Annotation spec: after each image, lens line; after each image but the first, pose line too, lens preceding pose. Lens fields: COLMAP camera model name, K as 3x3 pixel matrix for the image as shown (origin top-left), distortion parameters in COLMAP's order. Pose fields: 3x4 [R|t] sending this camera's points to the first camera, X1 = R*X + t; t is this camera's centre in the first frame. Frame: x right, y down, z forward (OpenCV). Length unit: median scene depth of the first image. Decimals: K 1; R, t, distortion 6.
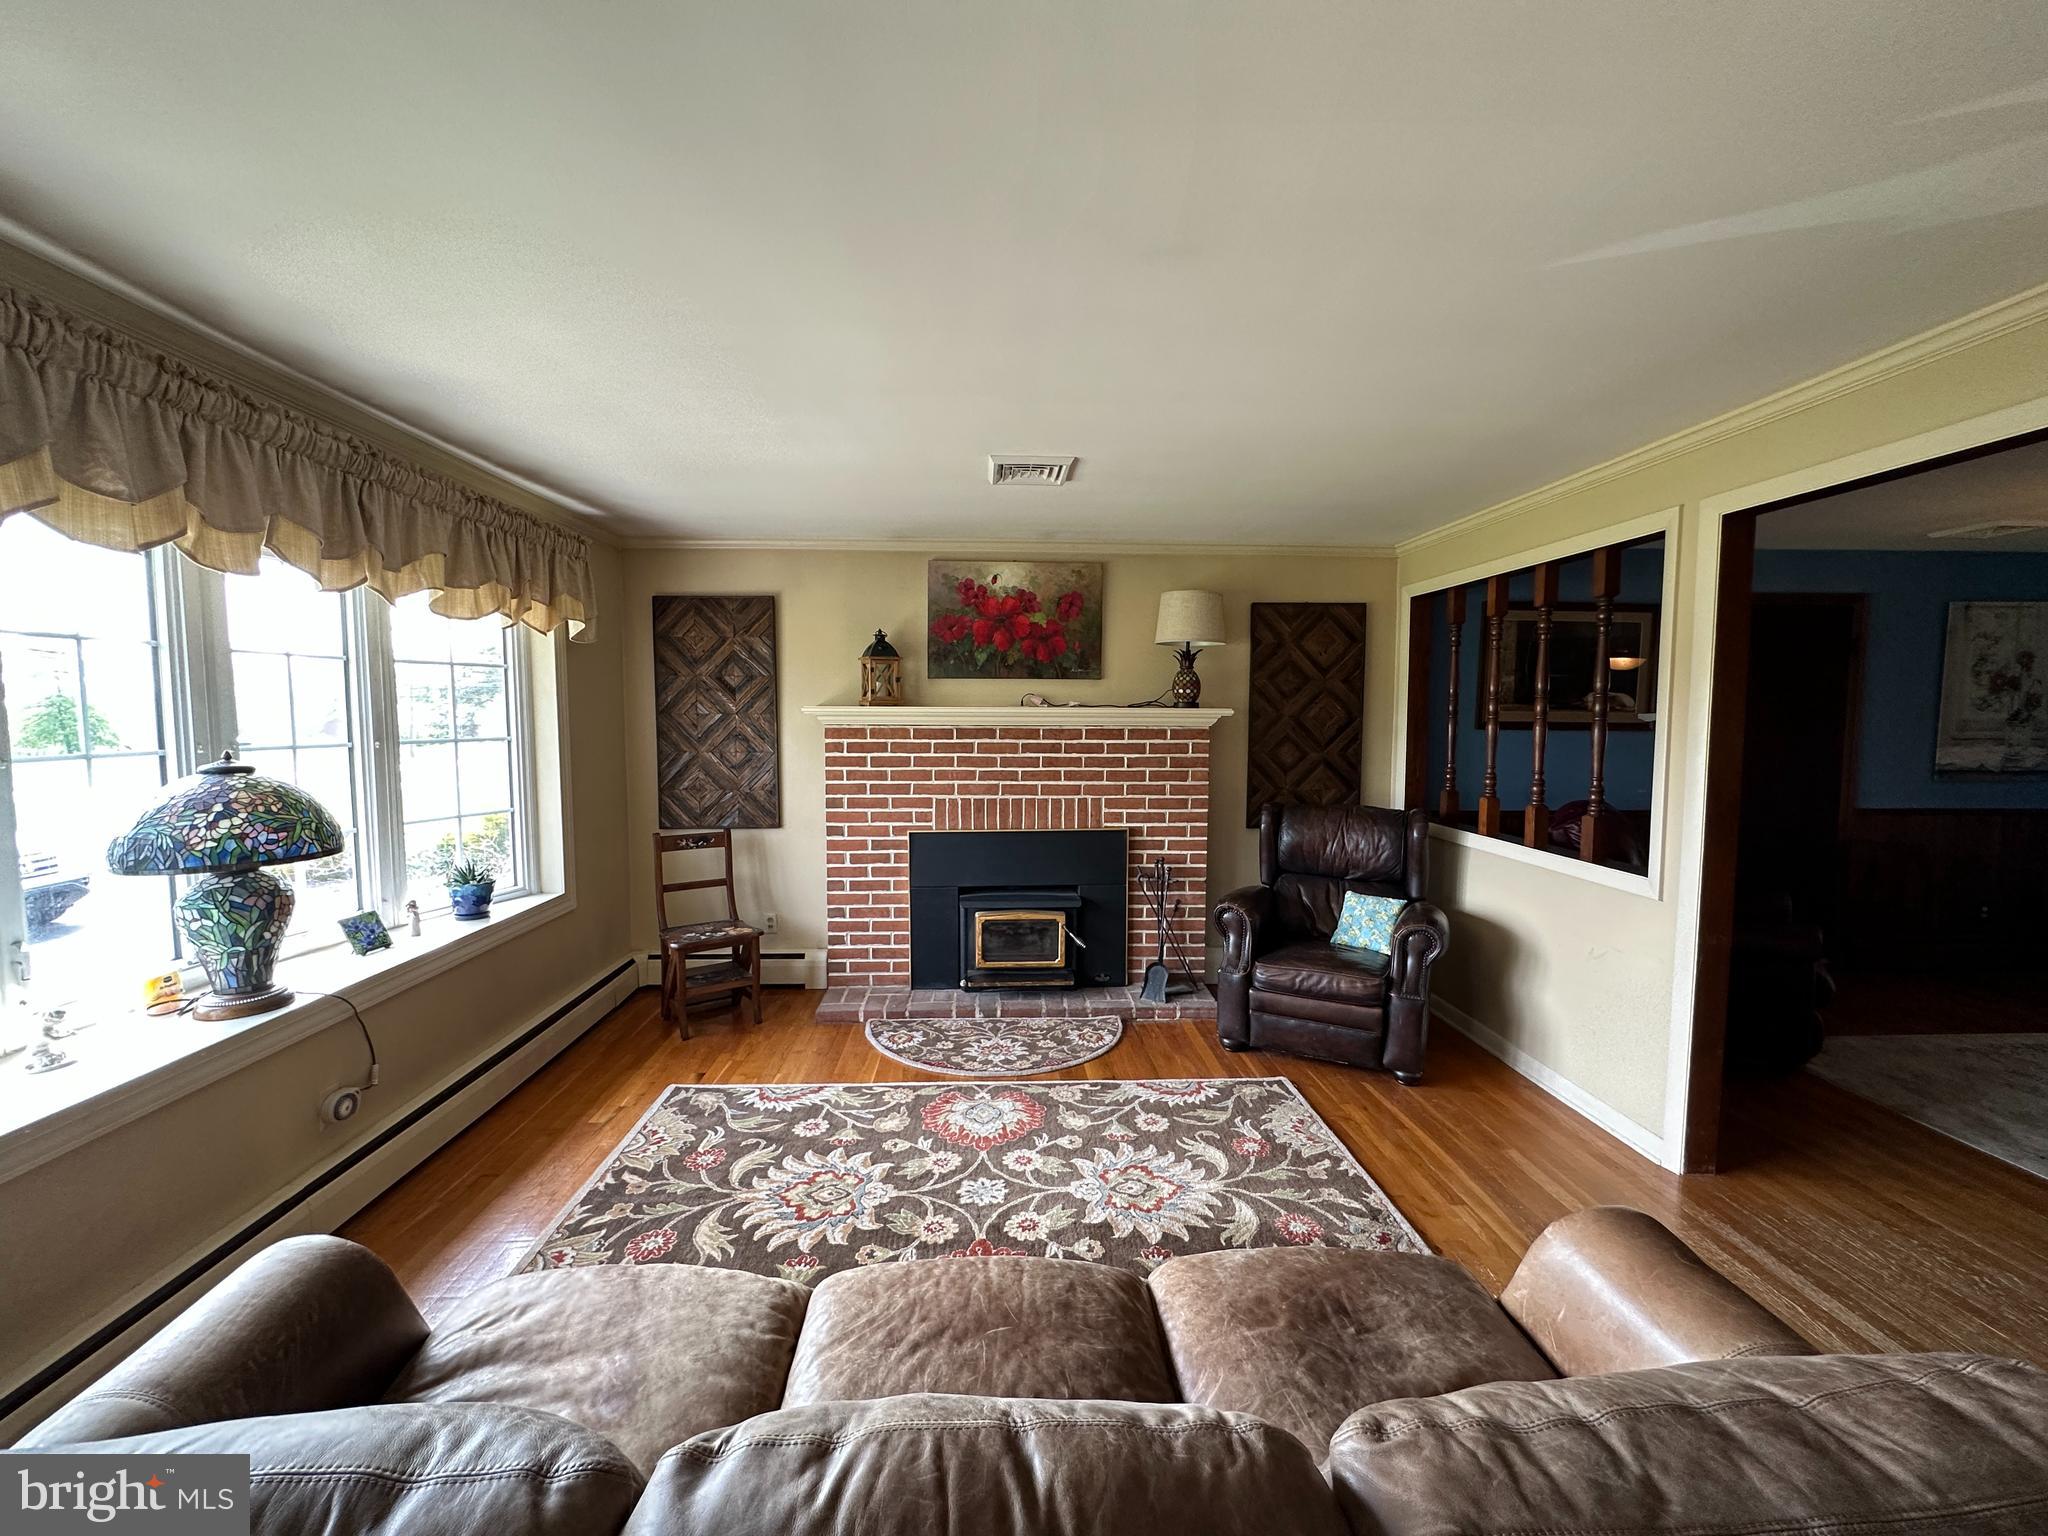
lens RADIAL K [[820.3, 0, 1021.8], [0, 820.3, 766.9], [0, 0, 1]] dist [-0.000947, -0.000155]
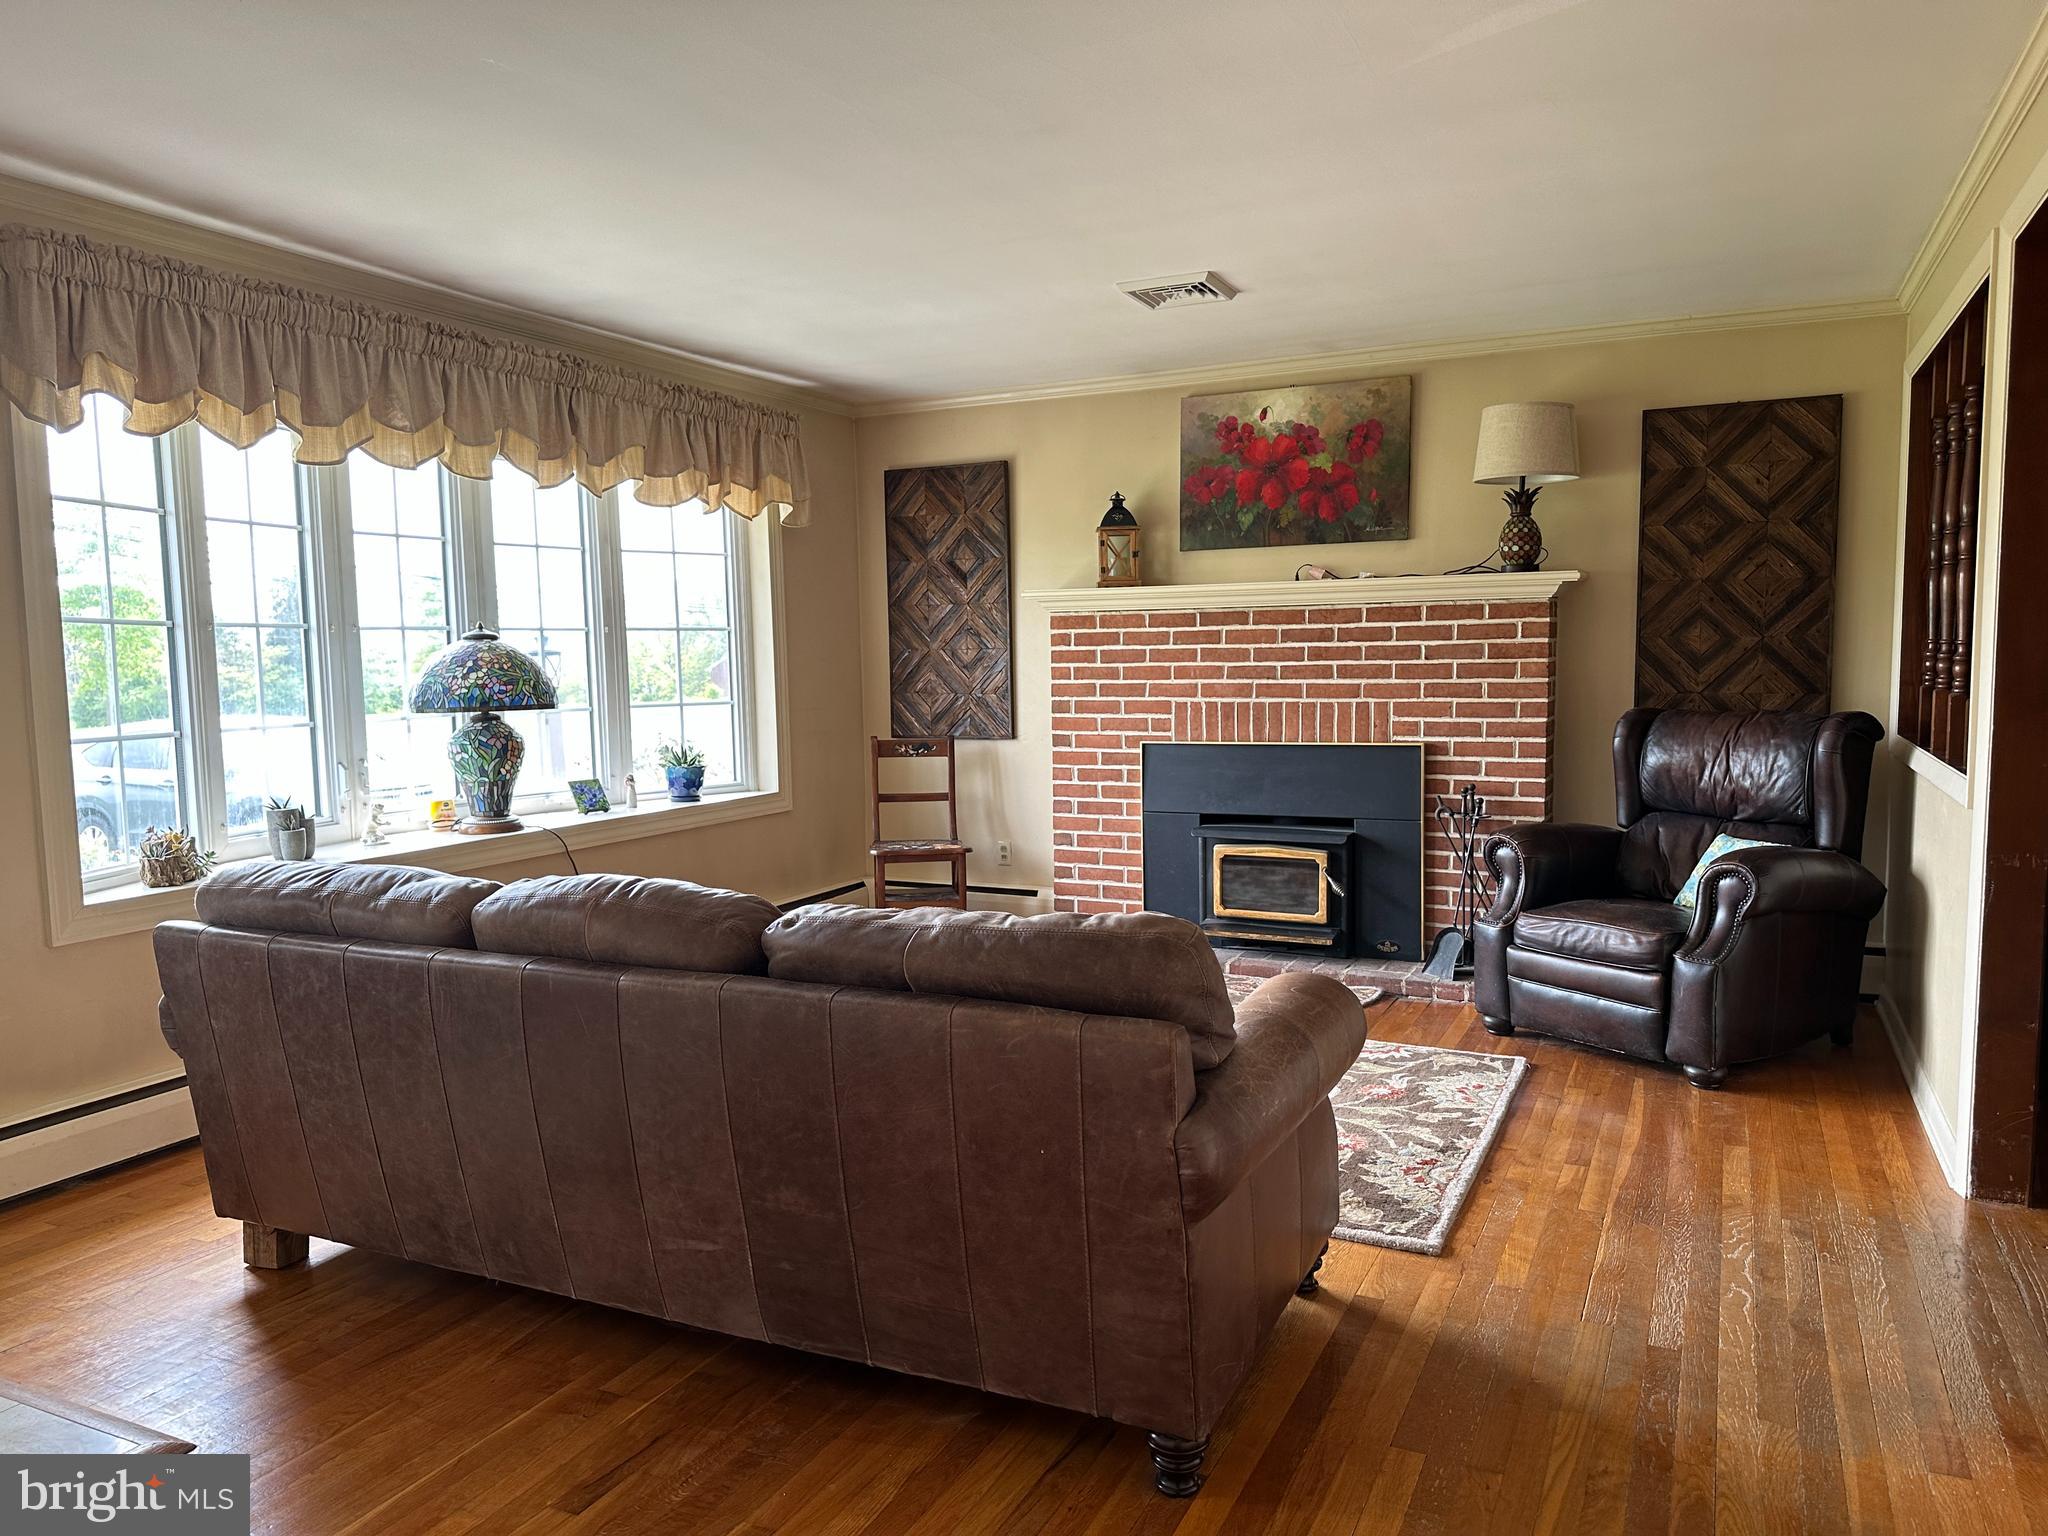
lens RADIAL K [[1408.9, 0, 1029.9], [0, 1408.9, 773.5], [0, 0, 1]] dist [0.188303, -0.421440]
pose [[0.882486, 0.026353, -0.469599, 0.417366], [-0.014907, 0.999495, 0.028077, 0.071618], [0.470102, -0.017777, 0.882433, -0.280558]]
